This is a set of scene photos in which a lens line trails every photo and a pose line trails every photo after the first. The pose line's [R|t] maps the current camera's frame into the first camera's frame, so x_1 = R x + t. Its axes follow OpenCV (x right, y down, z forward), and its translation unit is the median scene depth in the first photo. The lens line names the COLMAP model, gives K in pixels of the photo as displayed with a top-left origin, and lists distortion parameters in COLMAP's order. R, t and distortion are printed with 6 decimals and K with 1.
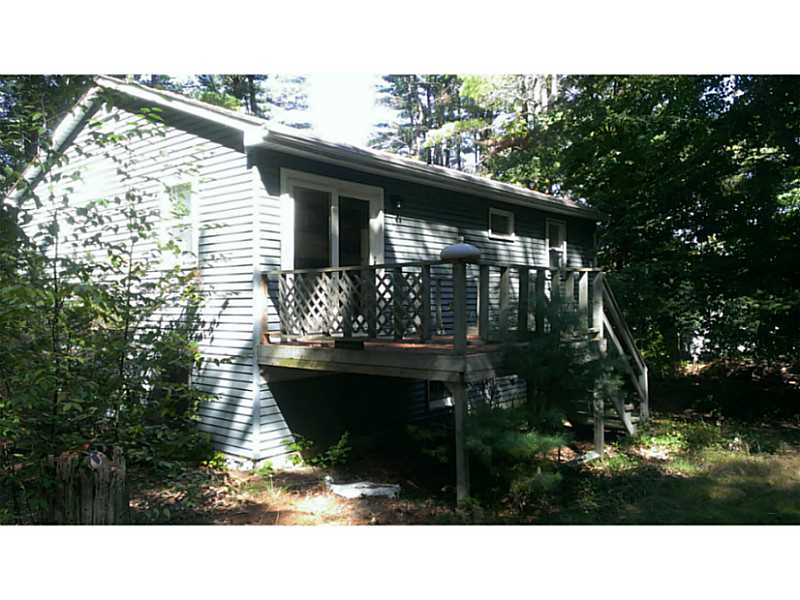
lens RADIAL K [[641.6, 0, 402.2], [0, 641.6, 294.5], [0, 0, 1]] dist [0.162841, -0.263618]
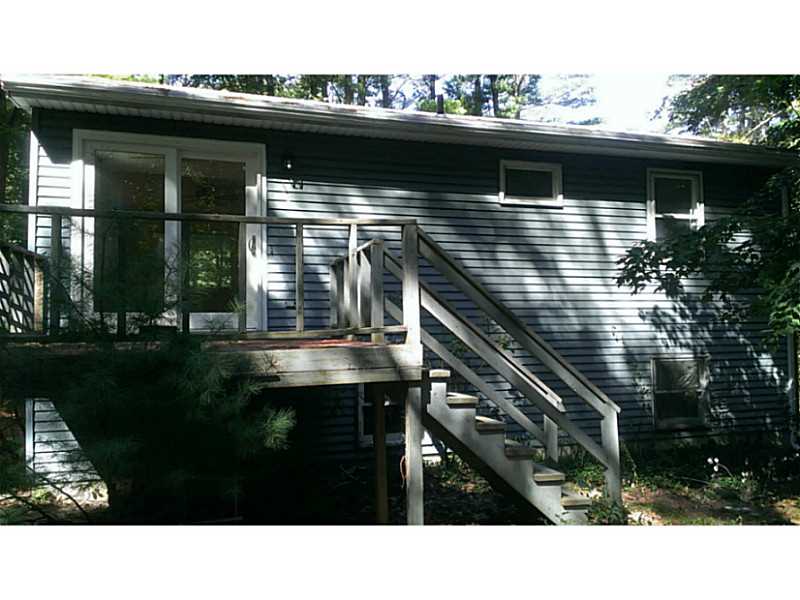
lens RADIAL K [[641.6, 0, 402.2], [0, 641.6, 294.5], [0, 0, 1]] dist [0.162841, -0.263618]
pose [[0.849528, -0.026368, -0.526885, 0.406348], [0.011990, 0.999457, -0.030686, 0.028595], [0.527408, 0.019751, 0.849383, 0.359025]]
